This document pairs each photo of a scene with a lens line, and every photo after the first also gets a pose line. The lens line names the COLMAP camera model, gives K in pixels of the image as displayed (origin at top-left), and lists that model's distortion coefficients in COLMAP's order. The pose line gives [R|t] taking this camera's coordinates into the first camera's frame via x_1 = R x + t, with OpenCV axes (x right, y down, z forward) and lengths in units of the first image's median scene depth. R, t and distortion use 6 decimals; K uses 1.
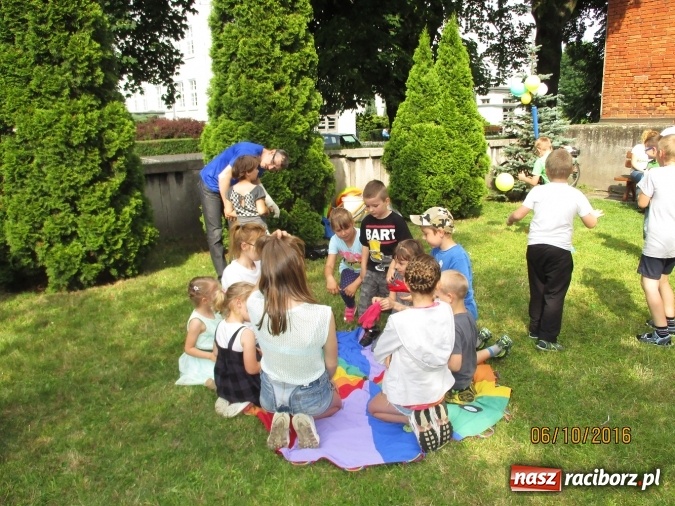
lens RADIAL K [[558.1, 0, 328.1], [0, 558.1, 242.7], [0, 0, 1]] dist [-0.046951, 0.007457]
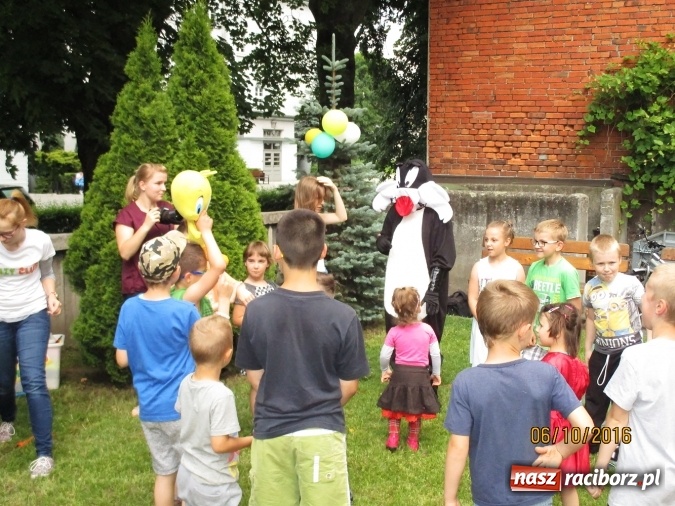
lens RADIAL K [[880.3, 0, 335.2], [0, 880.3, 227.6], [0, 0, 1]] dist [-0.096031, 0.006063]
pose [[0.927265, -0.002277, 0.374399, 0.020739], [0.052817, 0.990777, -0.124786, -0.051732], [-0.370662, 0.135484, 0.918833, 0.136128]]
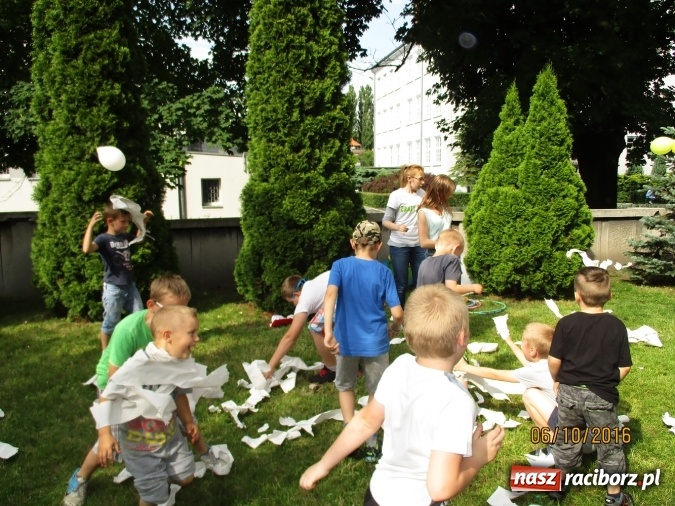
lens RADIAL K [[558.1, 0, 328.1], [0, 558.1, 242.7], [0, 0, 1]] dist [-0.046951, 0.007457]
pose [[0.891681, 0.065044, -0.447967, 0.219243], [-0.107977, 0.991619, -0.070947, -0.022904], [0.439598, 0.111632, 0.891230, 0.067787]]
